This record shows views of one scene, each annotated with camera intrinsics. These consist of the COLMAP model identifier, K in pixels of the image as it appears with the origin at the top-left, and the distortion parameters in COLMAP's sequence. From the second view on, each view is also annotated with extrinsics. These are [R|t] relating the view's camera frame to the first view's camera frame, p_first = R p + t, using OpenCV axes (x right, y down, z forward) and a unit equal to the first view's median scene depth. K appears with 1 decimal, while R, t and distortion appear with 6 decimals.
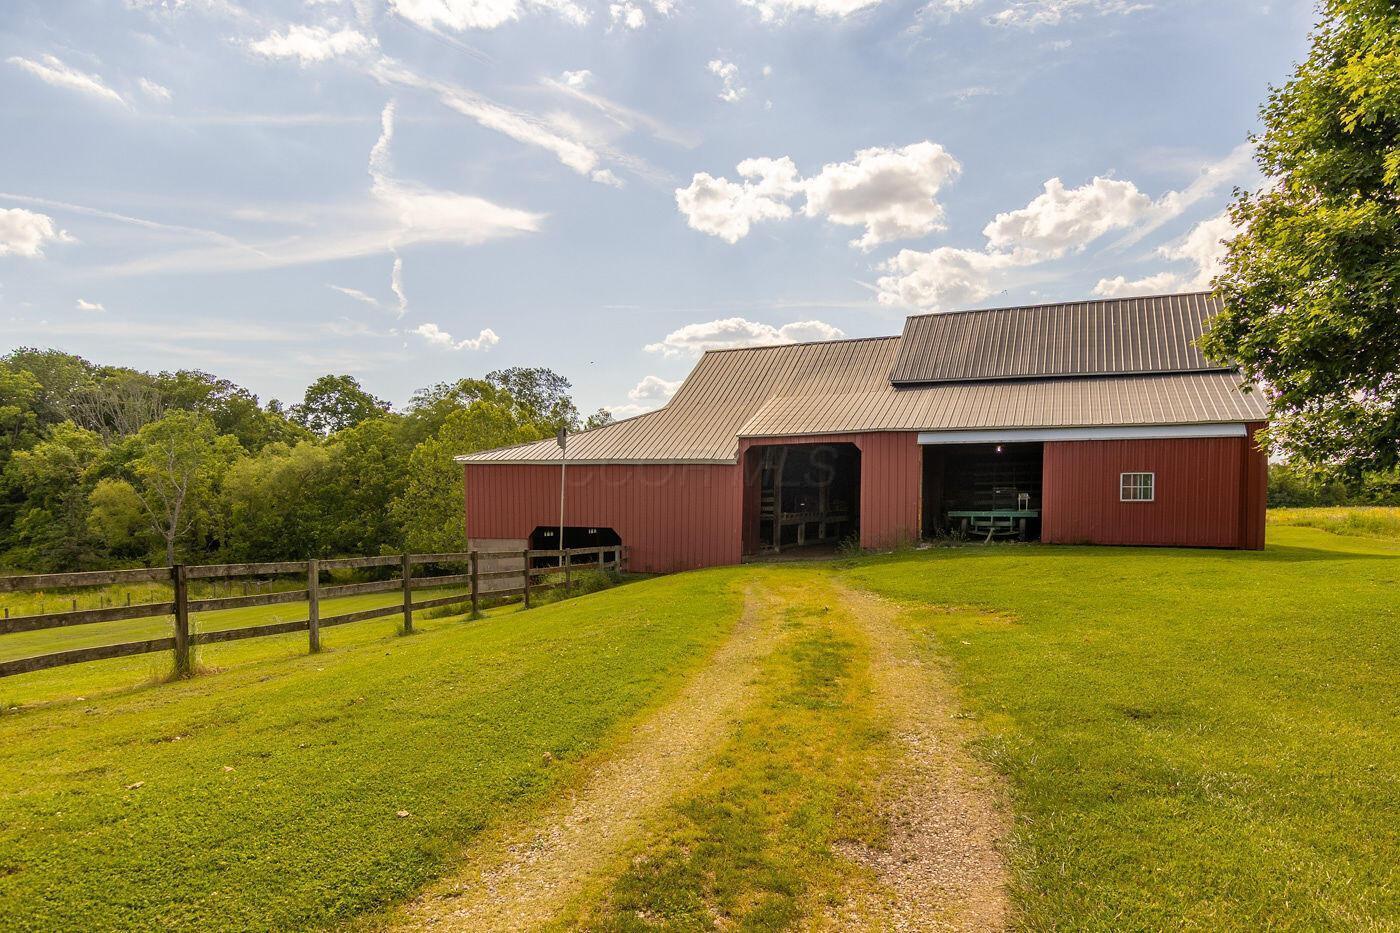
lens RADIAL K [[838.6, 0, 700.0], [0, 838.6, 466.5], [0, 0, 1]] dist [-0.001348, -0.000273]
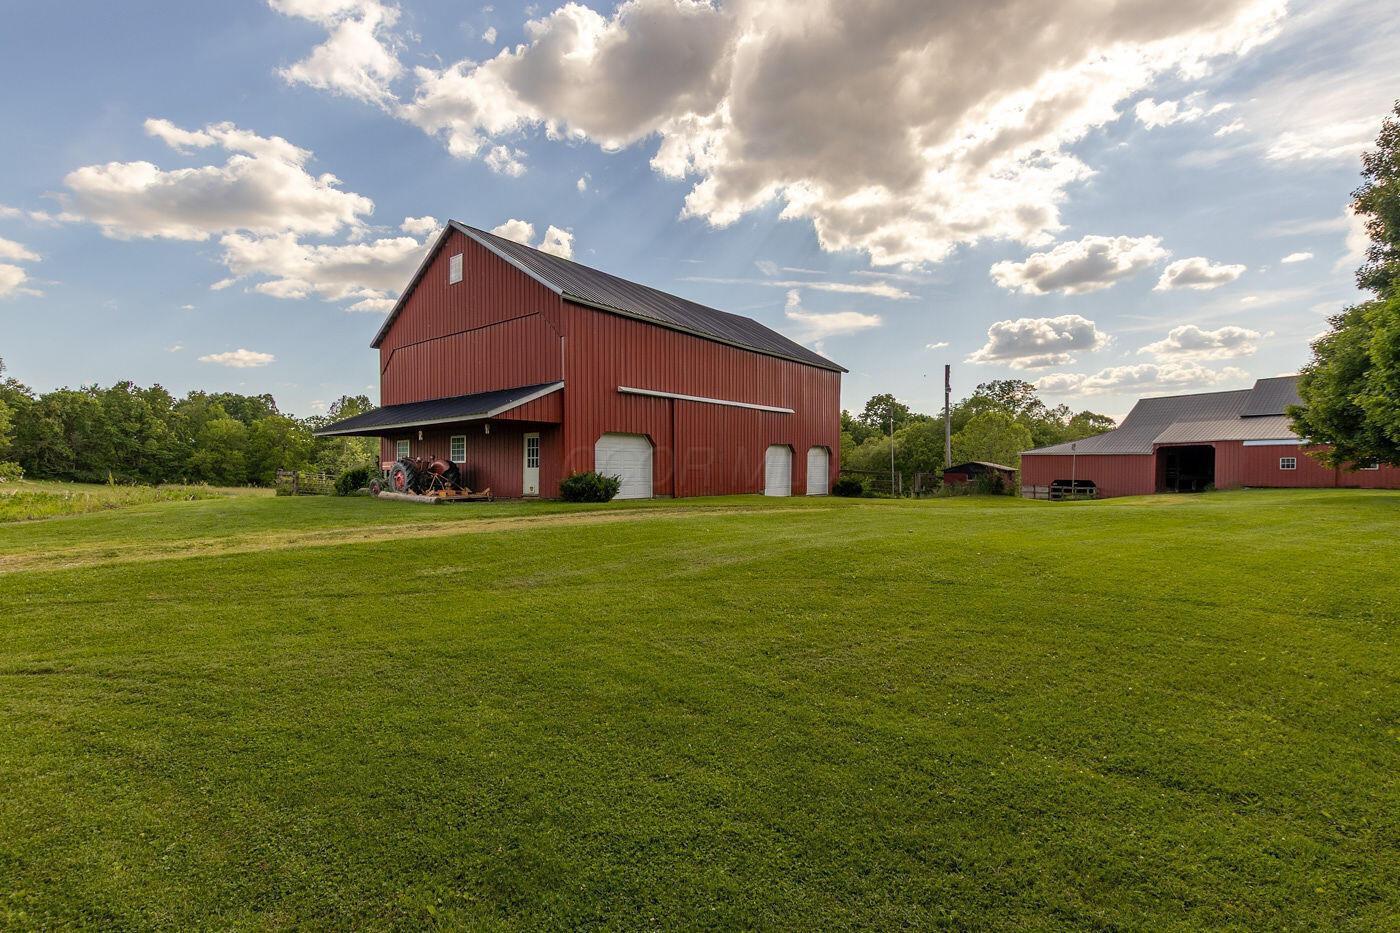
lens RADIAL K [[639.7, 0, 700.0], [0, 639.7, 466.5], [0, 0, 1]] dist [-0.000723, -0.000197]
pose [[0.813552, 0.000486, -0.581492, 0.049639], [0.020197, 0.999373, 0.029094, -0.044123], [0.581142, -0.035414, 0.813031, -1.177363]]
